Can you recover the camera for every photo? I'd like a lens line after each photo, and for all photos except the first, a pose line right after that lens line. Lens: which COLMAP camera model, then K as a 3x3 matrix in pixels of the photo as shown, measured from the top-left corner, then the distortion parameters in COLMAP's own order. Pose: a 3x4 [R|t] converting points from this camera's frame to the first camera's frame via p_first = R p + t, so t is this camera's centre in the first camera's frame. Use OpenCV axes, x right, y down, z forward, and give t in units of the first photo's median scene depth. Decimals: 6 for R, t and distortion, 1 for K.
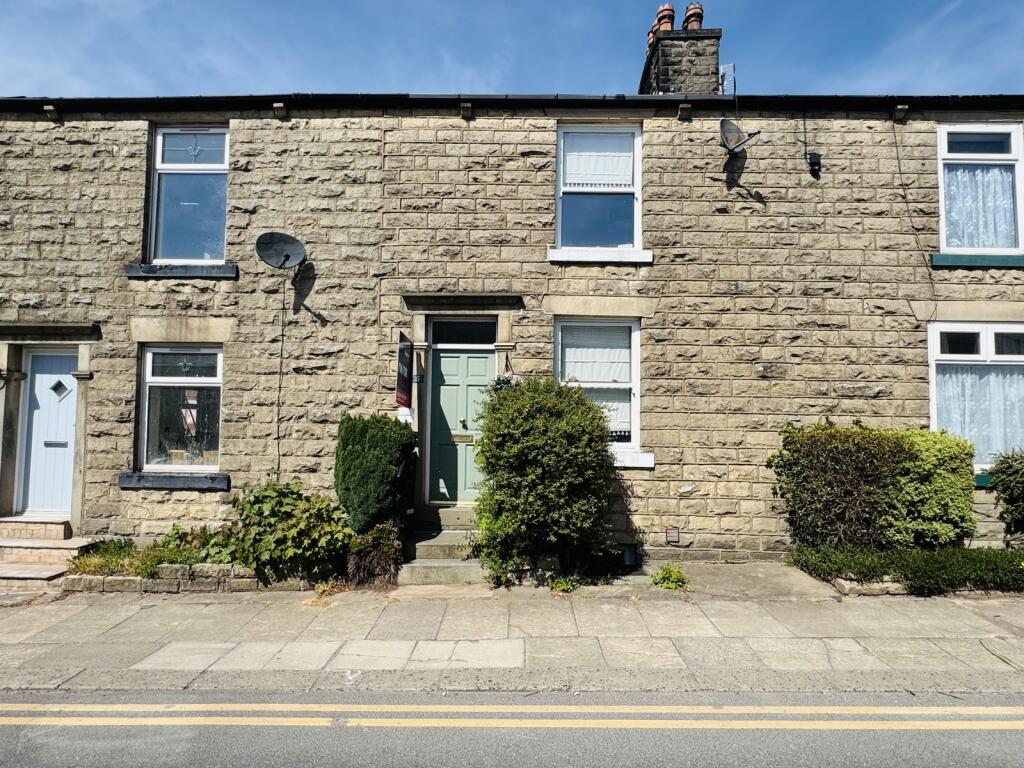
lens RADIAL K [[582.8, 0, 512.0], [0, 582.8, 384.0], [0, 0, 1]] dist [-0.001632, 0.000193]
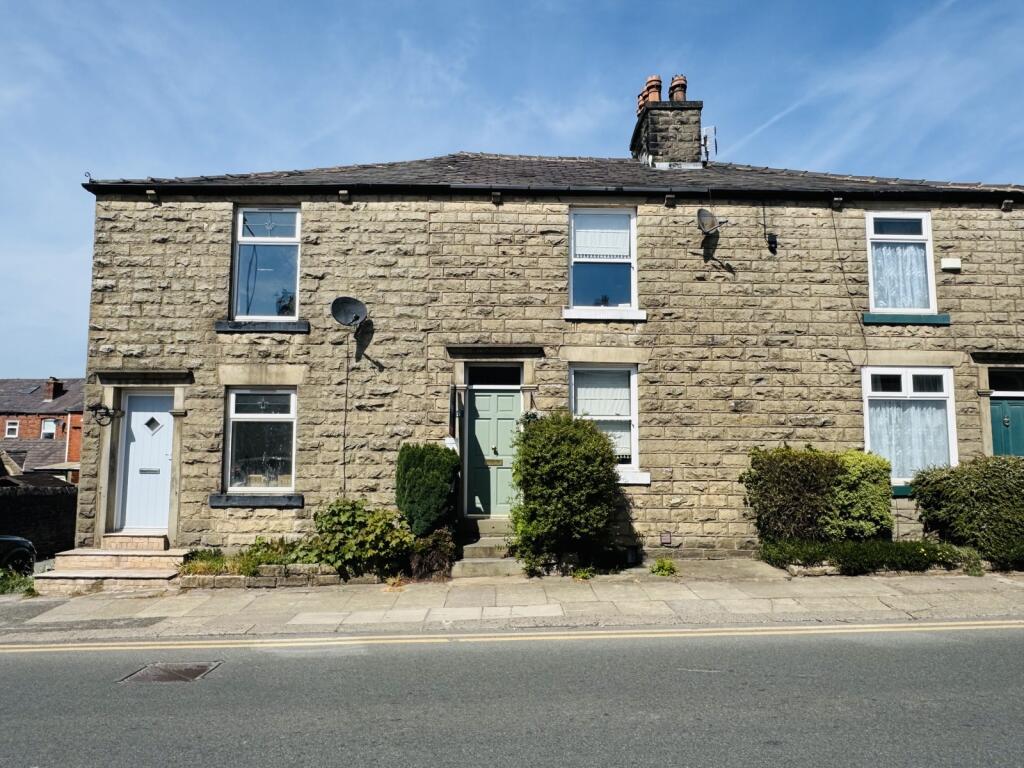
lens RADIAL K [[671.2, 0, 512.0], [0, 671.2, 384.0], [0, 0, 1]] dist [0.000119, -0.000789]
pose [[0.999082, -0.005446, 0.042495, -0.109698], [0.007034, 0.999279, -0.037314, -0.018681], [-0.042261, 0.037578, 0.998400, -0.422698]]
